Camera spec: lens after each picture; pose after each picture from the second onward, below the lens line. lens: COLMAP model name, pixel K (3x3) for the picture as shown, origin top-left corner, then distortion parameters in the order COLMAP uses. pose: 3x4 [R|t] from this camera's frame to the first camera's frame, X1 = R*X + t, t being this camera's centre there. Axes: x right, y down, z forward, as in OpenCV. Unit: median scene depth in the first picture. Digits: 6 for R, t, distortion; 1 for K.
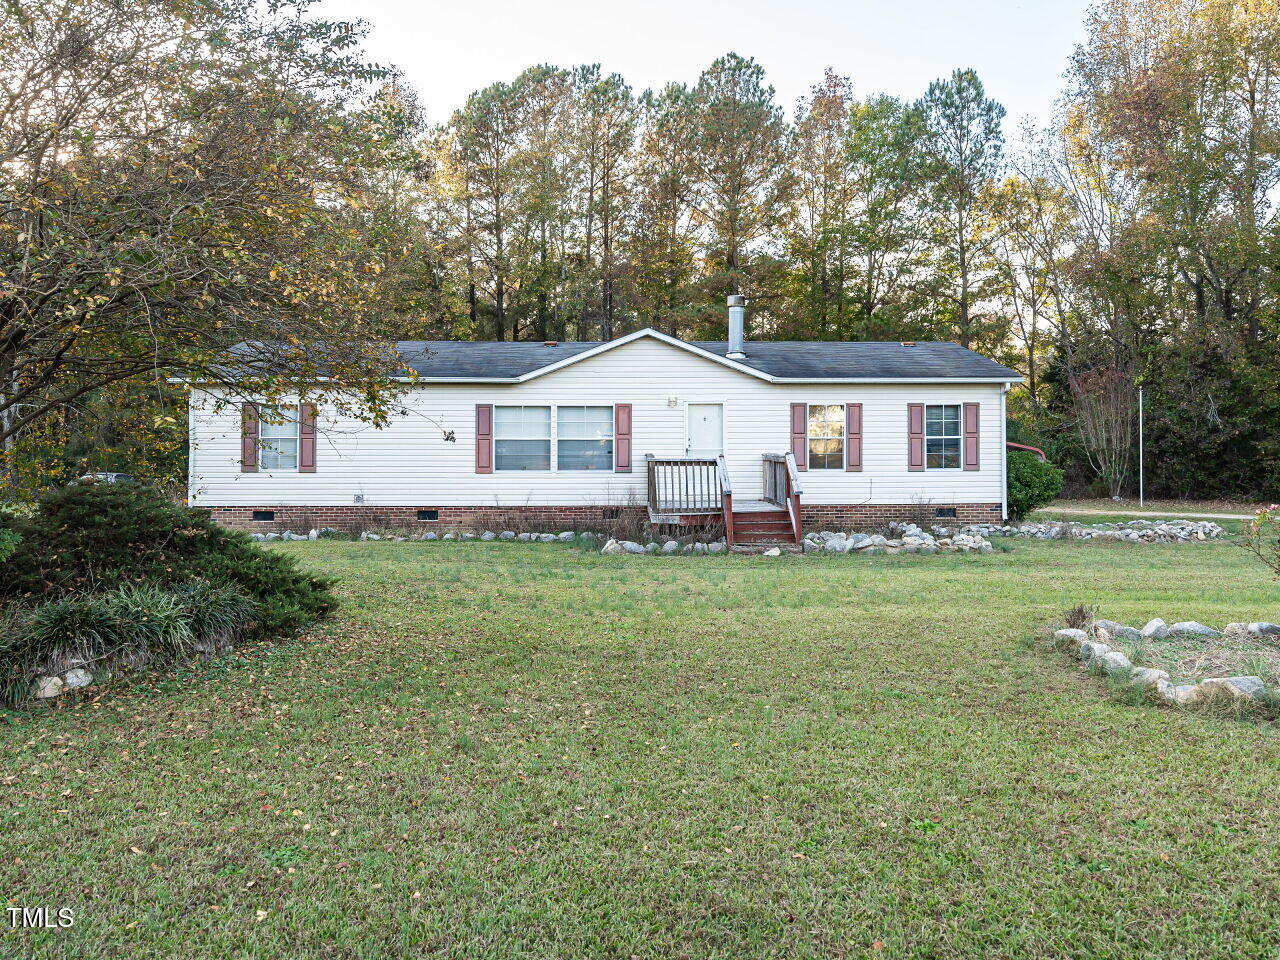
lens RADIAL K [[1022.2, 0, 642.4], [0, 1022.2, 458.8], [0, 0, 1]] dist [0.004555, 0.000140]
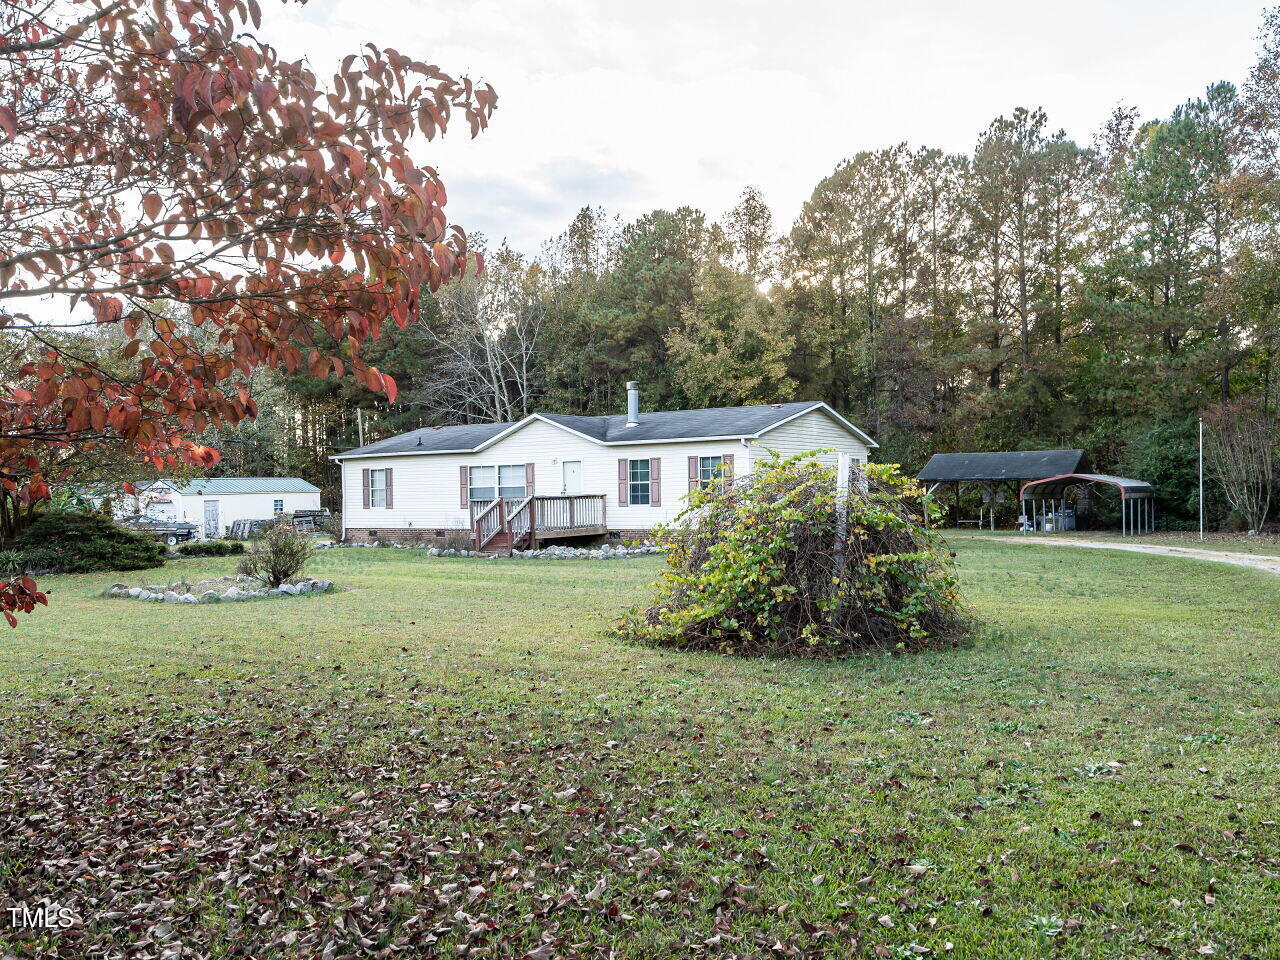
lens RADIAL K [[1022.2, 0, 642.4], [0, 1022.2, 458.8], [0, 0, 1]] dist [0.004555, 0.000140]
pose [[0.799689, -0.031197, -0.599604, 1.030179], [0.008885, 0.999155, -0.040135, 0.002563], [0.600349, 0.026768, 0.799290, -0.112846]]
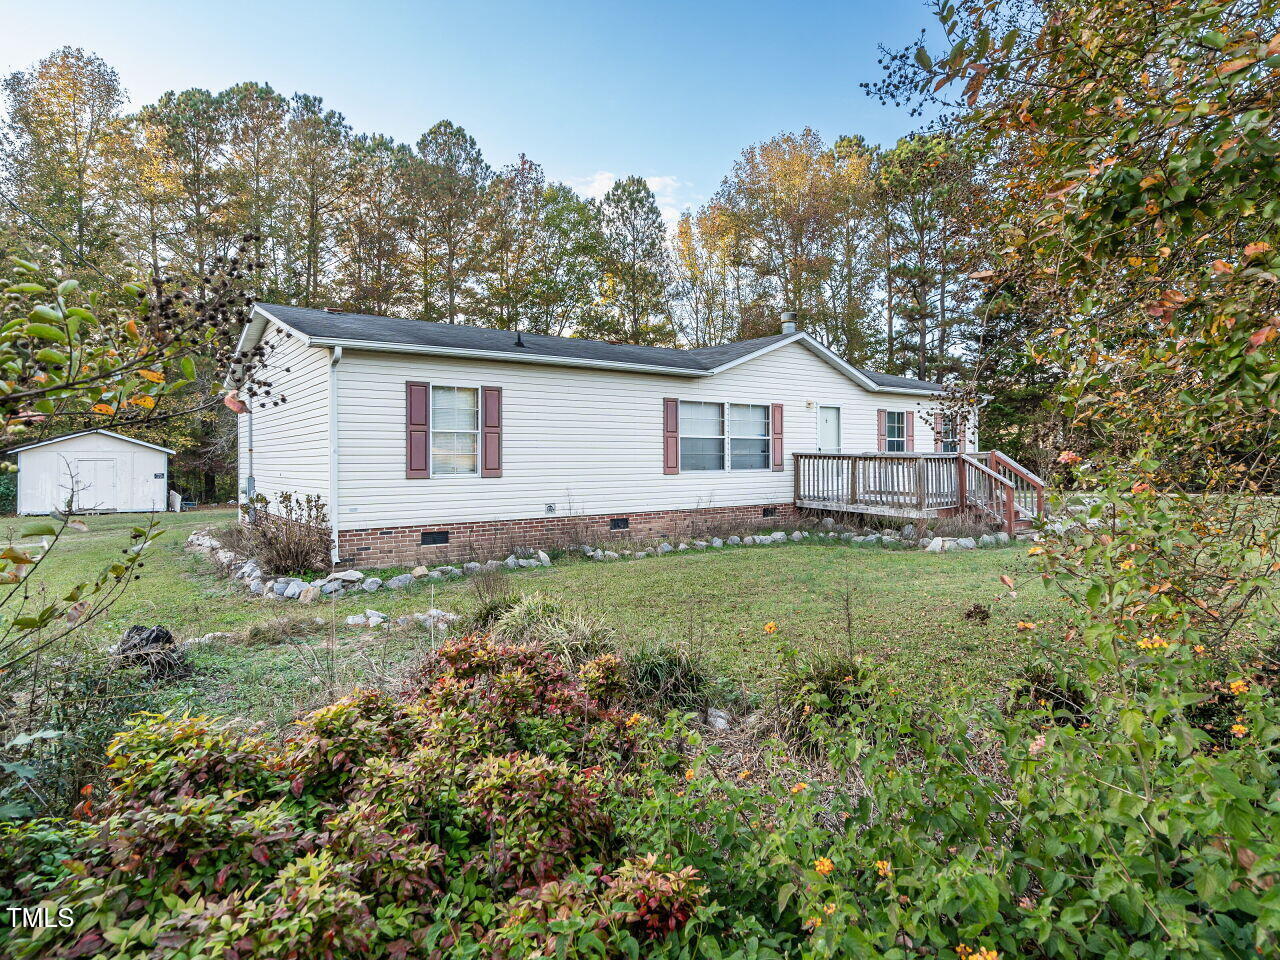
lens RADIAL K [[708.7, 0, 651.3], [0, 708.7, 479.0], [0, 0, 1]] dist [0.001843, -0.000049]
pose [[0.816745, -0.021466, 0.576599, -0.531455], [0.010686, 0.999699, 0.022080, 0.004319], [-0.576900, -0.011872, 0.816729, 0.496666]]
